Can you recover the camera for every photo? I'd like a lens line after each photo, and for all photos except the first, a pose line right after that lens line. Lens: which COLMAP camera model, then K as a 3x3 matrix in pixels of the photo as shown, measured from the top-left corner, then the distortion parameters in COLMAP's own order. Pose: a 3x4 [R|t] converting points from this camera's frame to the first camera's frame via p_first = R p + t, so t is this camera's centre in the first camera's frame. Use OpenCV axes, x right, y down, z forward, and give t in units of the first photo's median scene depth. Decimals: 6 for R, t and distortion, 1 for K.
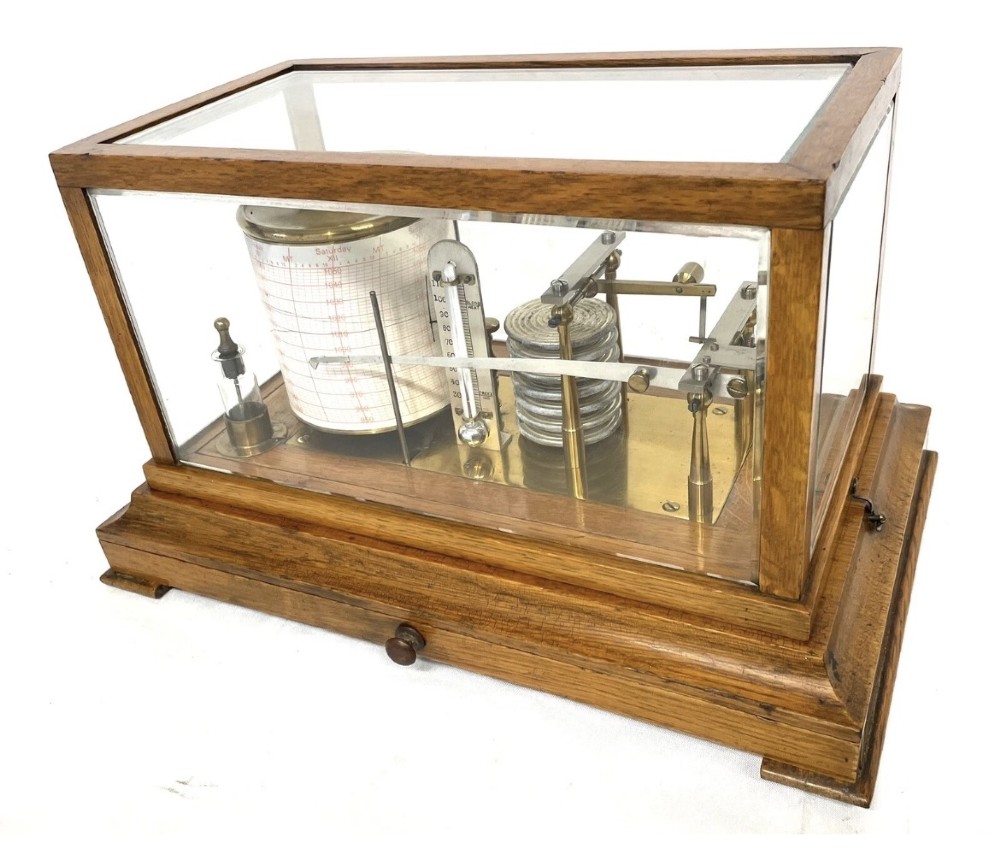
lens RADIAL K [[985.3, 0, 503.4], [0, 985.3, 415.0], [0, 0, 1]] dist [0.122298, -0.272879]
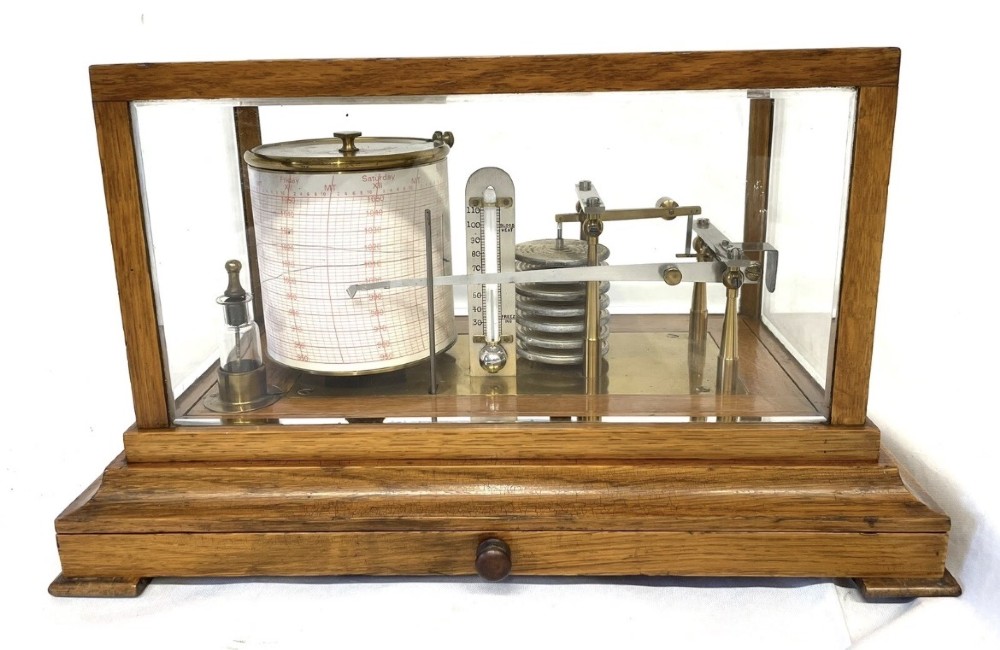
lens RADIAL K [[847.2, 0, 504.1], [0, 847.2, 276.3], [0, 0, 1]] dist [0.091063, -0.144689]
pose [[0.906558, -0.012268, 0.421903, -0.458187], [0.140813, 0.951102, -0.274913, 0.211625], [-0.397900, 0.308634, 0.863956, 0.211755]]
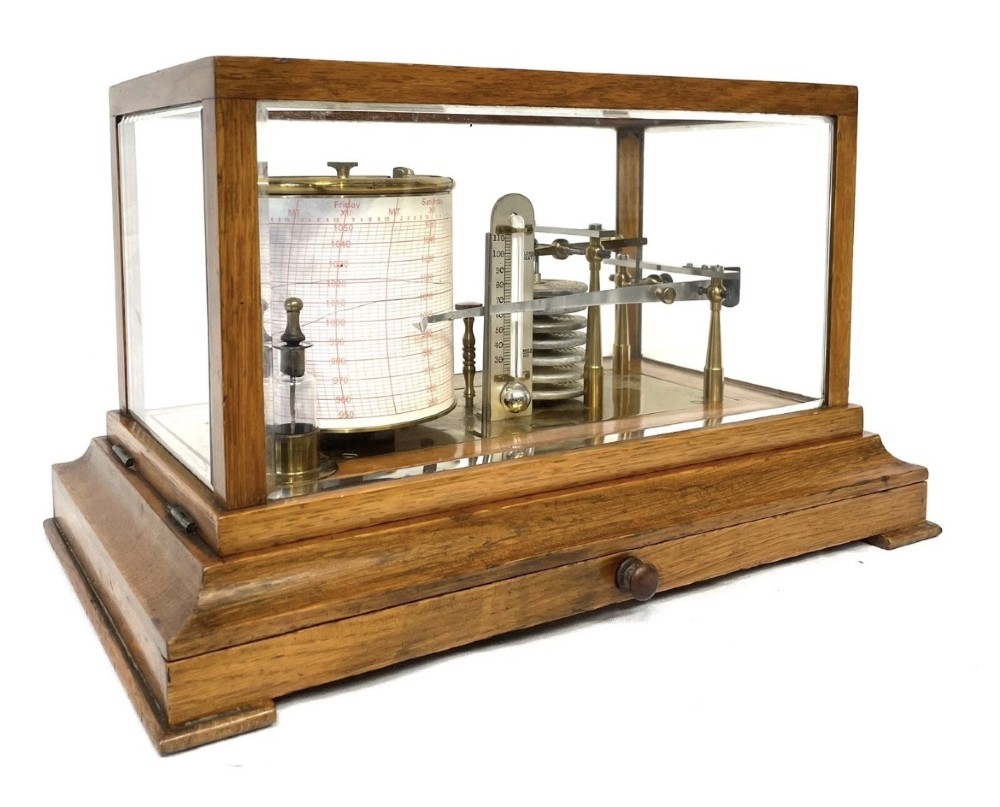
lens RADIAL K [[1014.5, 0, 448.6], [0, 1014.5, 270.5], [0, 0, 1]] dist [0.110593, -0.225178]
pose [[0.559542, 0.026622, 0.828374, -1.048430], [0.372641, 0.884681, -0.280140, 0.190254], [-0.740305, 0.465437, 0.485095, 0.565724]]
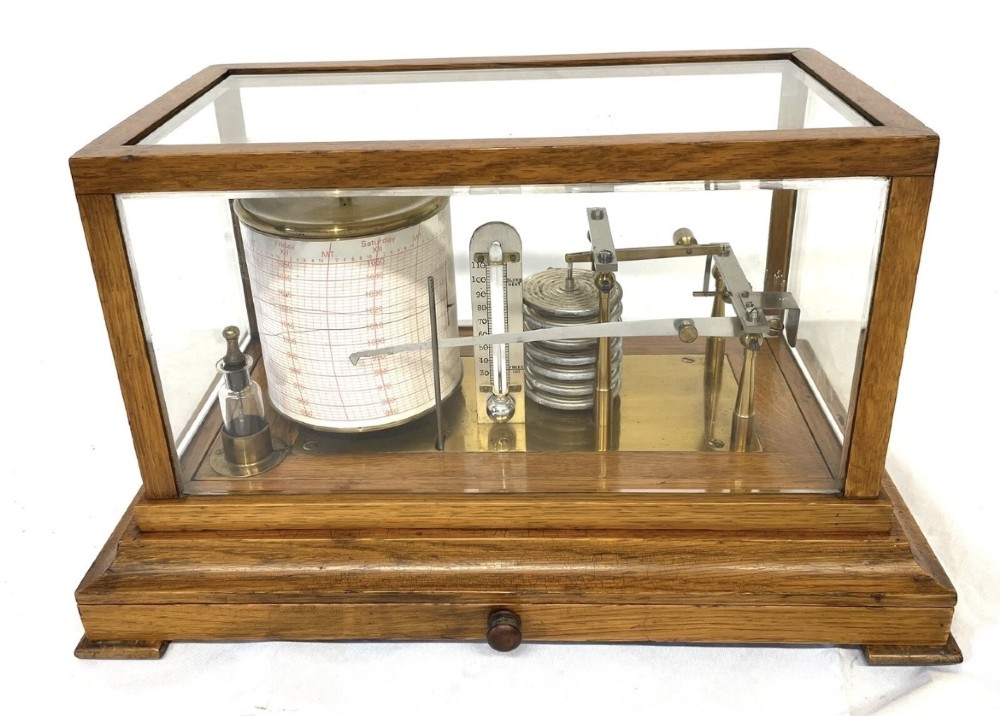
lens RADIAL K [[934.8, 0, 493.9], [0, 934.8, 294.2], [0, 0, 1]] dist [0.098383, -0.165487]
pose [[0.912897, -0.098279, 0.396183, -0.469462], [0.148559, 0.984014, -0.098216, -0.004597], [-0.380197, 0.148518, 0.912904, 0.111087]]
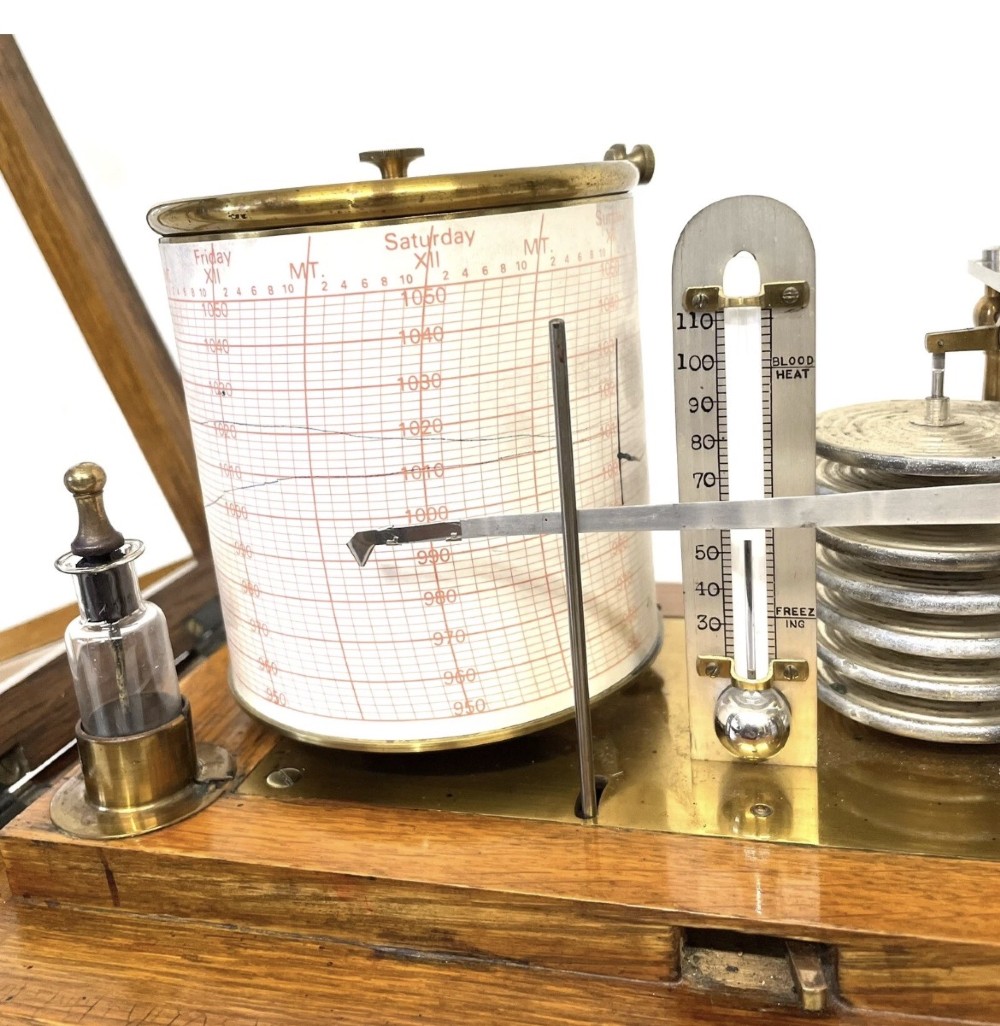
lens RADIAL K [[1023.4, 0, 495.5], [0, 1023.4, 458.1], [0, 0, 1]] dist [0.083142, -0.161131]
pose [[0.983630, -0.016294, 0.179463, -0.232688], [0.069416, 0.953308, -0.293914, 0.036456], [-0.166294, 0.301560, 0.938833, 0.683824]]
